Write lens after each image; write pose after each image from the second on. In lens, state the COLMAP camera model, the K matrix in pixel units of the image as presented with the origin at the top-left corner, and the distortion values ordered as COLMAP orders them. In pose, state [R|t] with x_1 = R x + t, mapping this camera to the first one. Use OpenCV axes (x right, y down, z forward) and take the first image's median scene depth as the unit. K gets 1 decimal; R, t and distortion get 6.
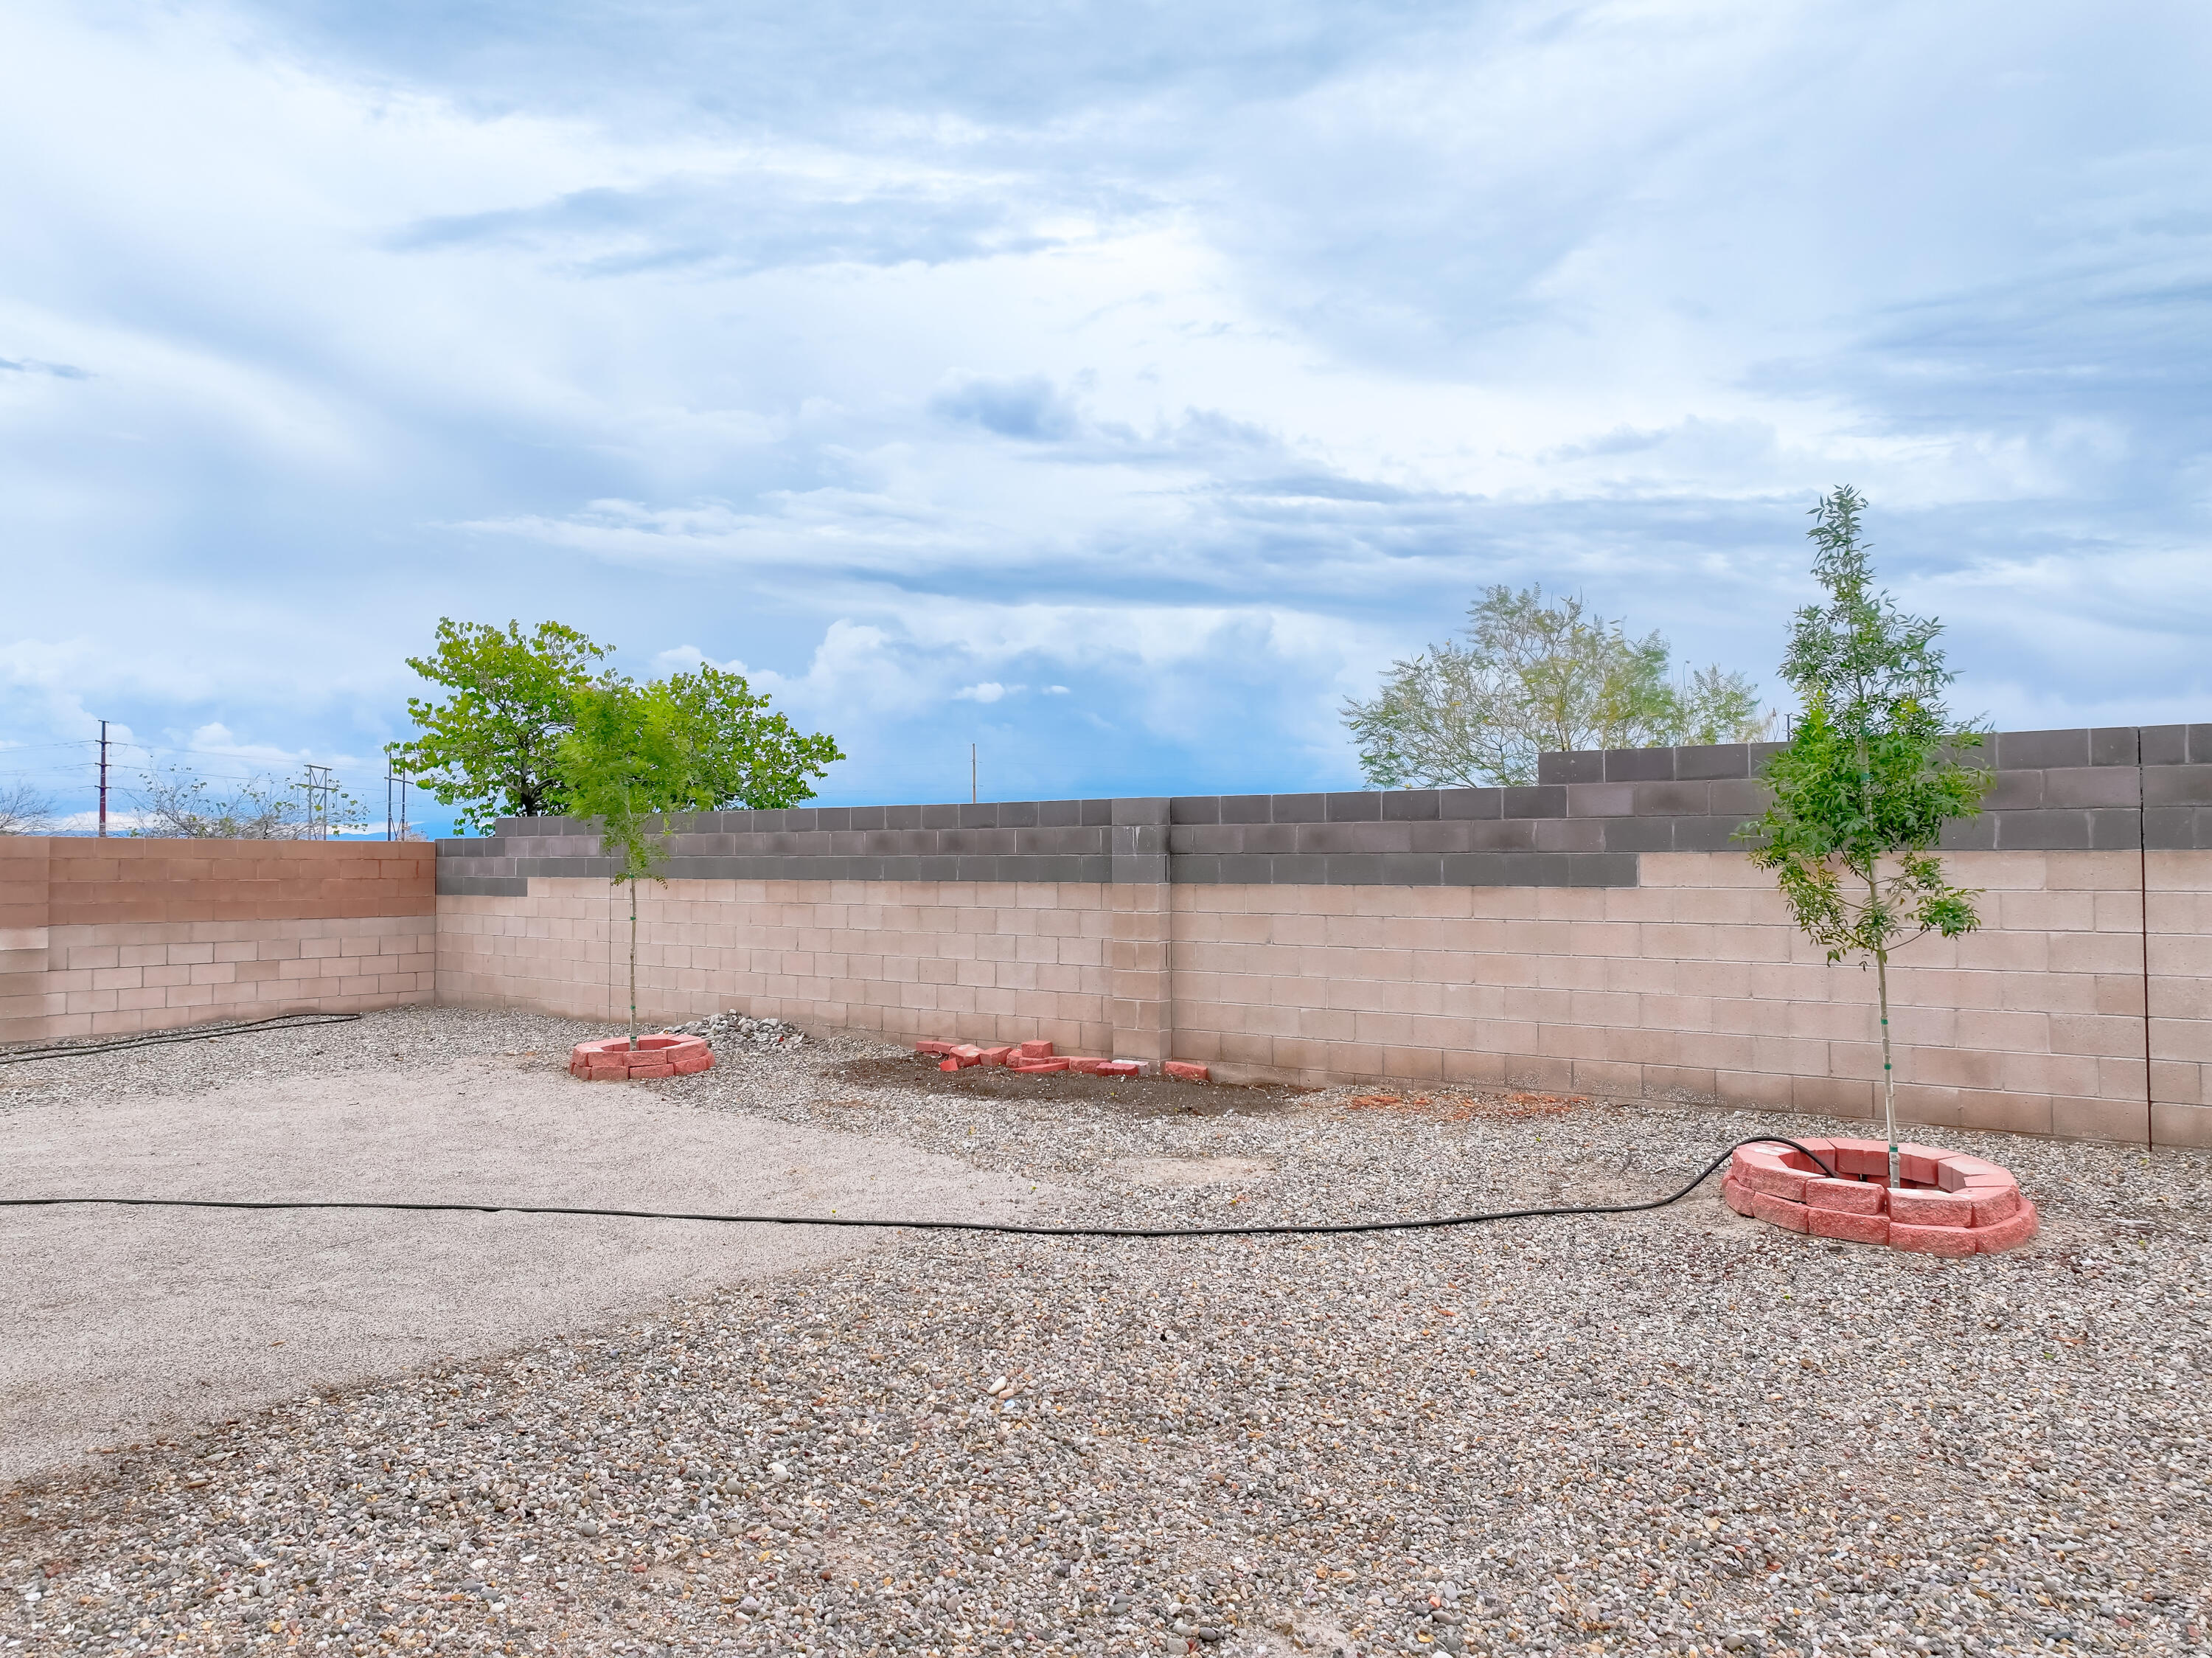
lens RADIAL K [[1545.1, 0, 1103.4], [0, 1545.1, 854.6], [0, 0, 1]] dist [-0.010046, 0.019253]
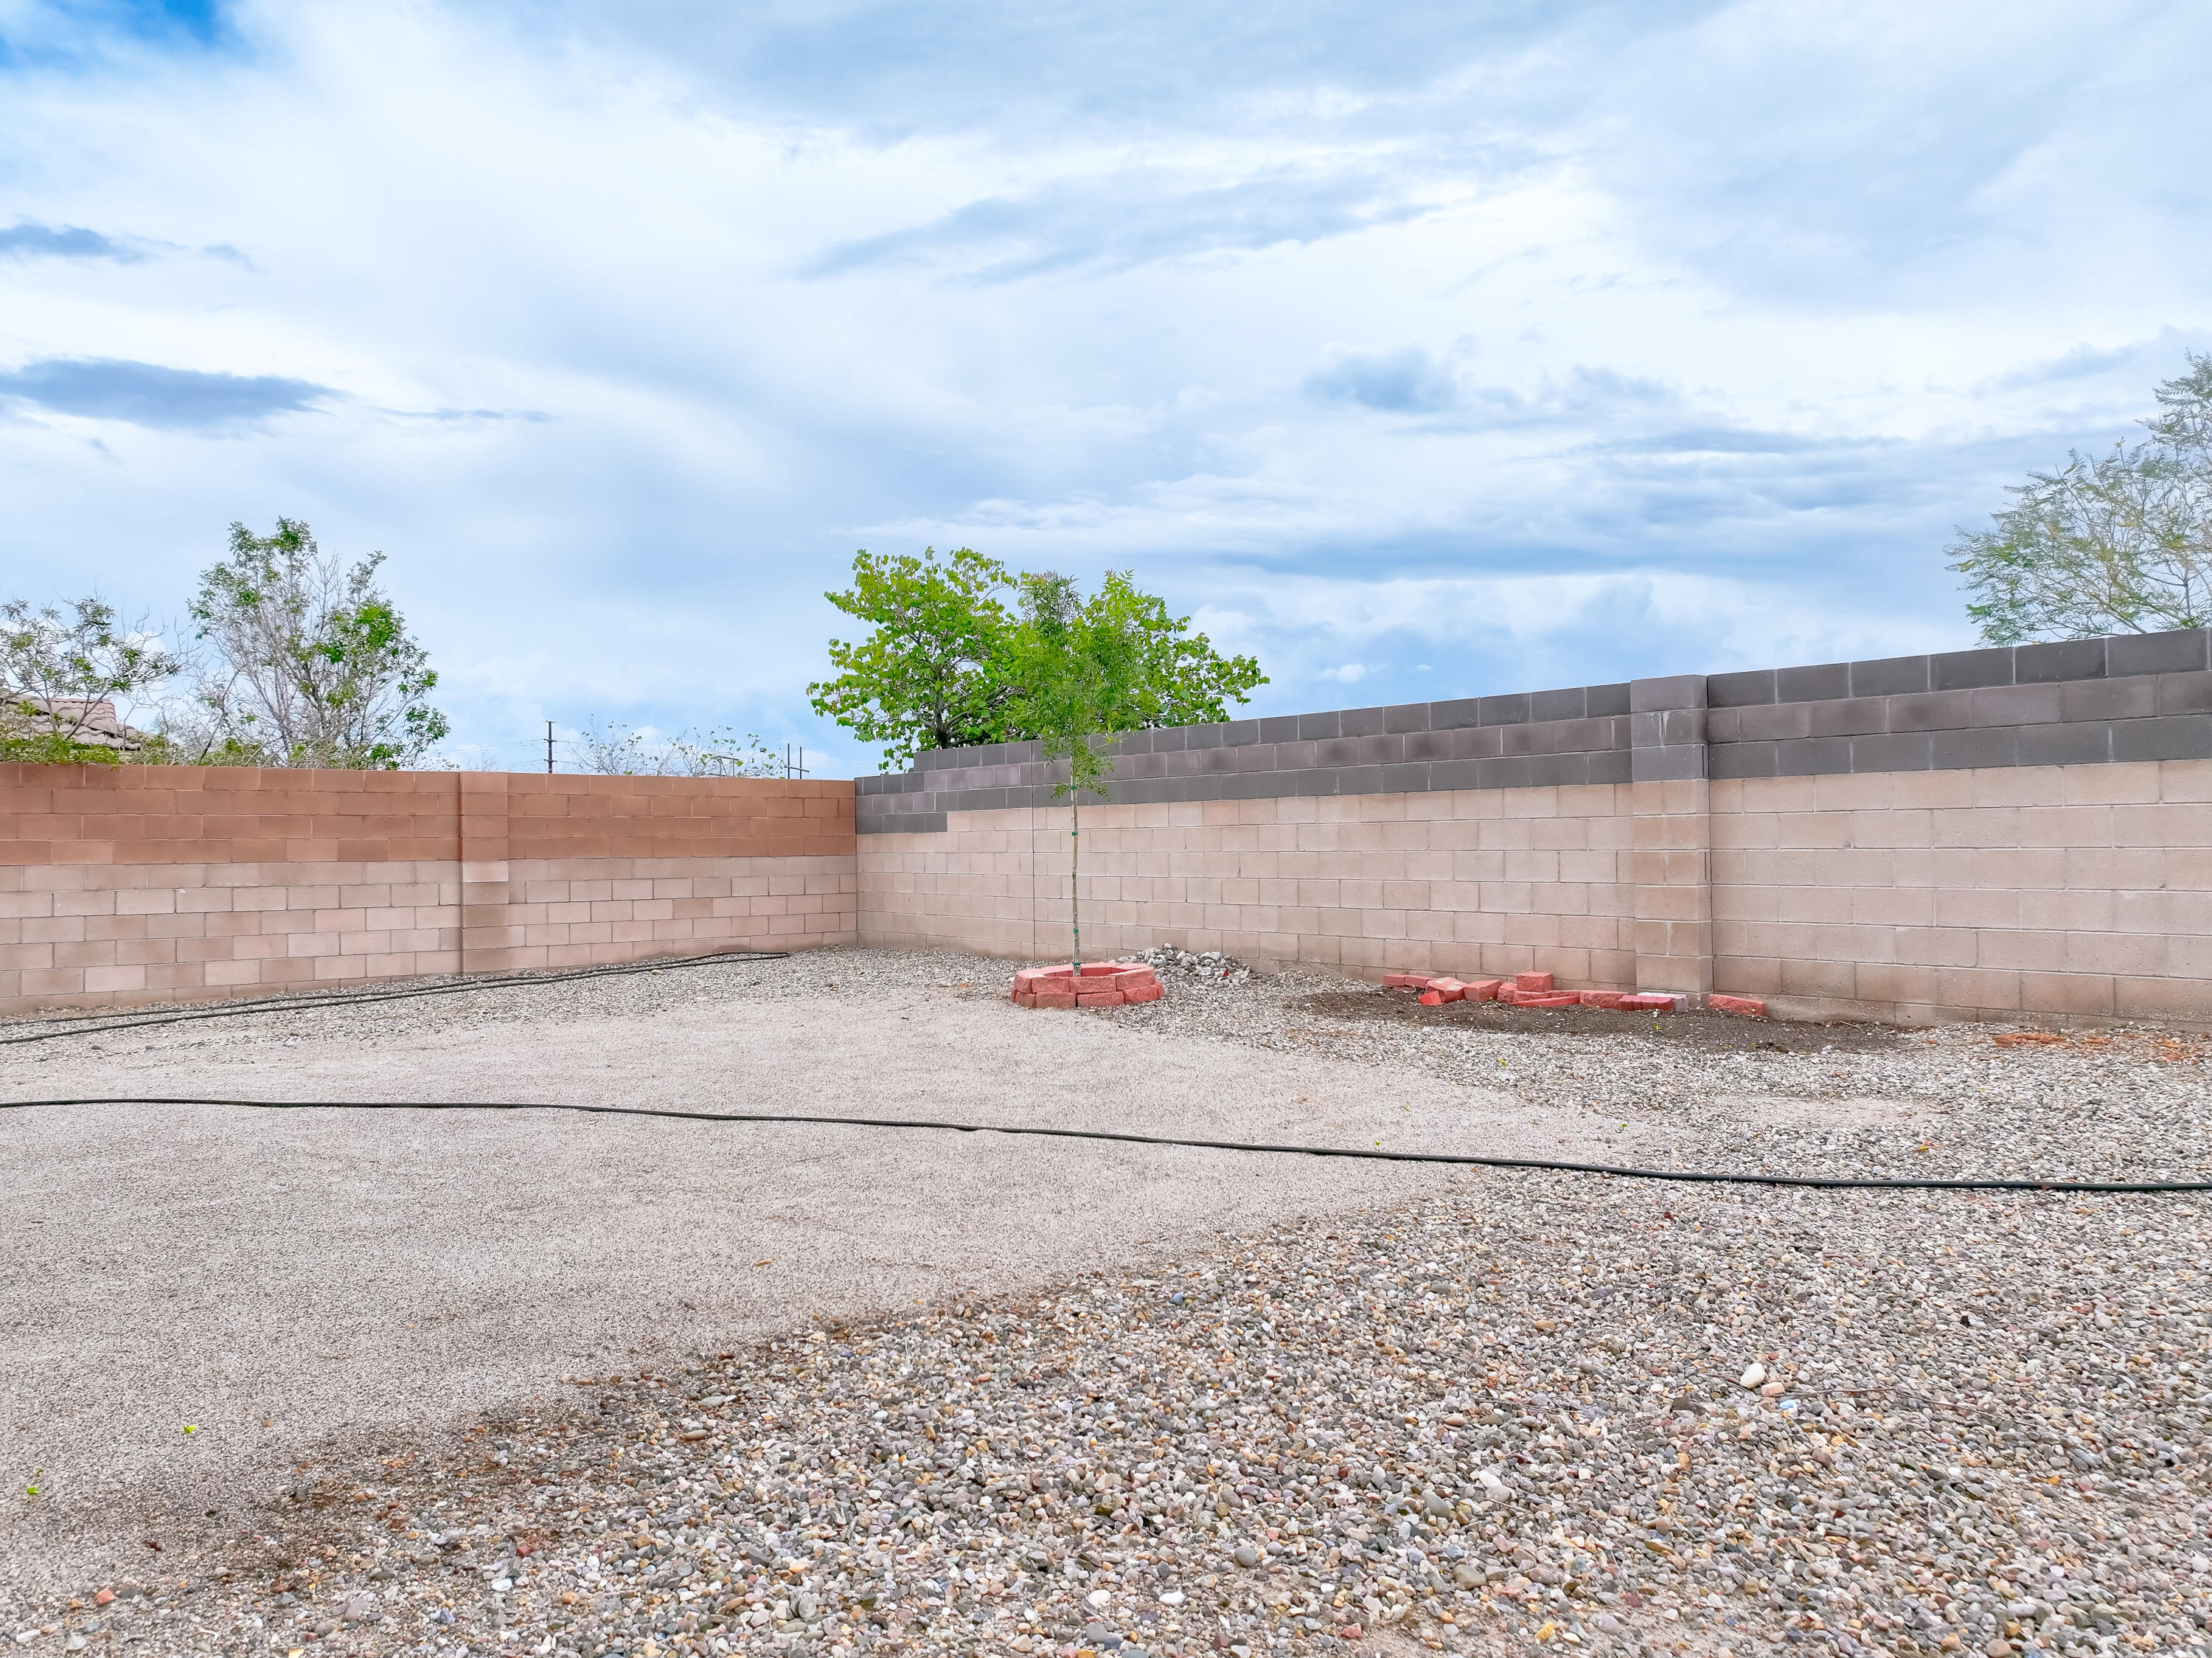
lens RADIAL K [[1545.1, 0, 1103.4], [0, 1545.1, 854.6], [0, 0, 1]] dist [-0.010046, 0.019253]
pose [[0.973242, -0.008617, -0.229621, -0.088751], [0.011626, 0.999863, 0.011754, 0.048496], [0.229489, -0.014109, 0.973209, 0.130520]]
